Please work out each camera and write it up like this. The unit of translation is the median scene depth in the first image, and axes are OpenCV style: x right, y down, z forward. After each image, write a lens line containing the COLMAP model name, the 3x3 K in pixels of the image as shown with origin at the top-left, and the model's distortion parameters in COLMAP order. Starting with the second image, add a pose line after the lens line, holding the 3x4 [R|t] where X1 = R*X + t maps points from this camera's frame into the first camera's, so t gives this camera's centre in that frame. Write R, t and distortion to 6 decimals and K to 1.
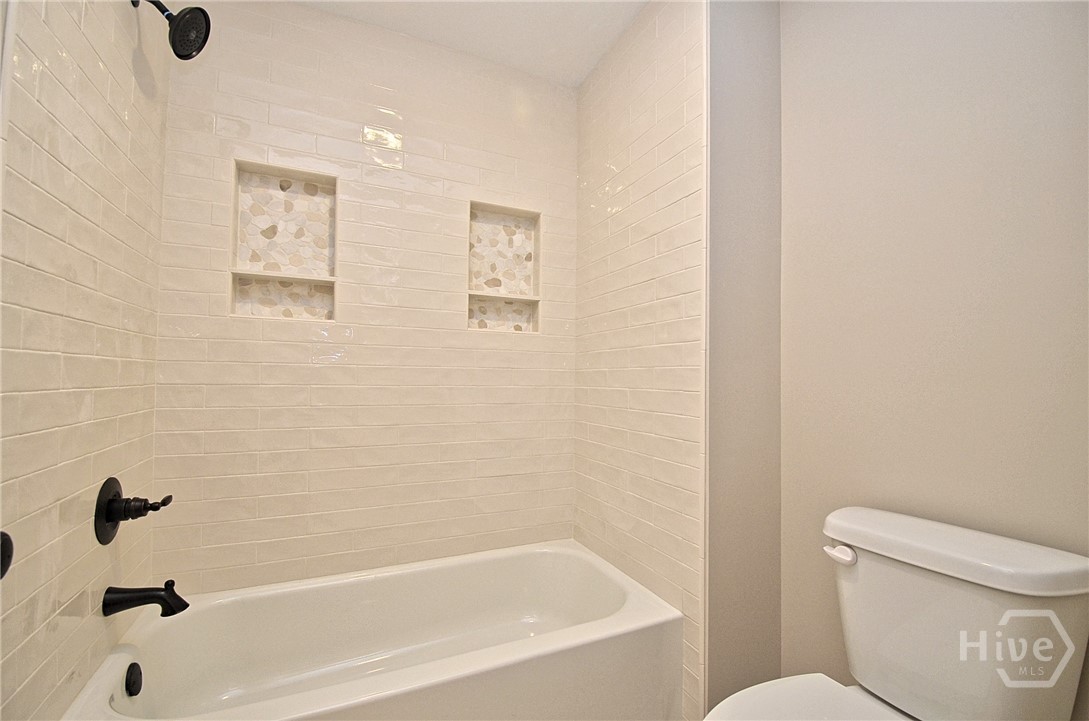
lens RADIAL K [[473.0, 0, 544.7], [0, 473.0, 361.7], [0, 0, 1]] dist [0.001788, -0.011053]
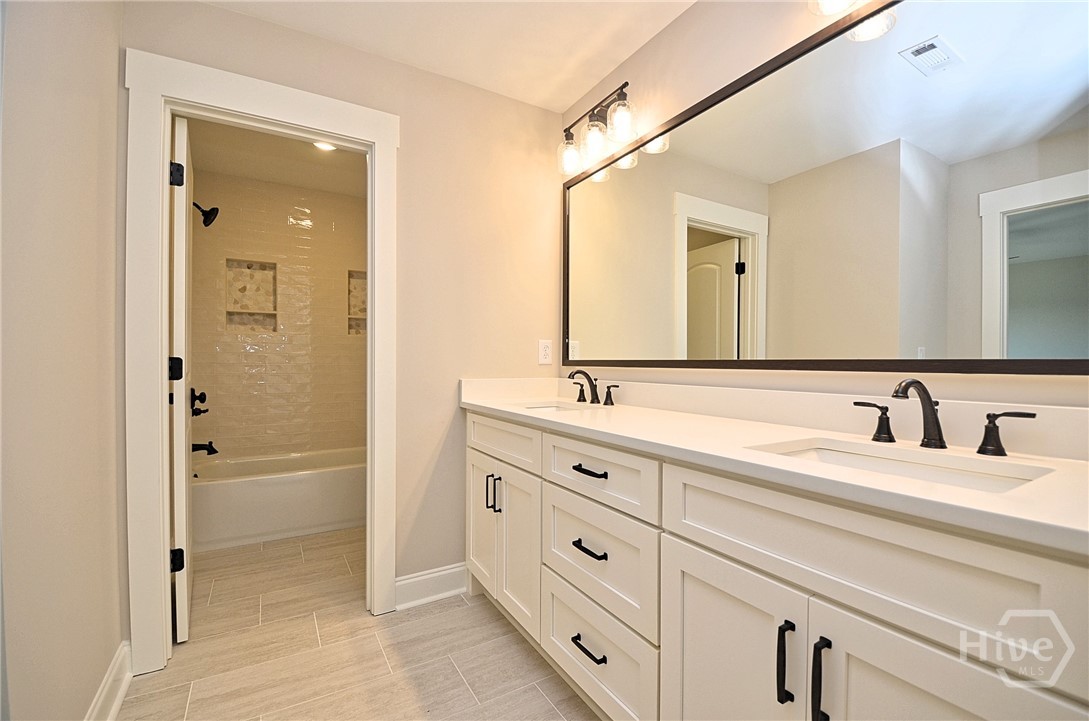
lens RADIAL K [[473.0, 0, 543.9], [0, 473.0, 362.8], [0, 0, 1]] dist [0.001788, -0.011053]
pose [[0.995169, -0.012684, 0.097358, 0.504463], [0.009796, 0.999499, 0.030083, -0.005832], [-0.097691, -0.028984, 0.994795, -1.152539]]
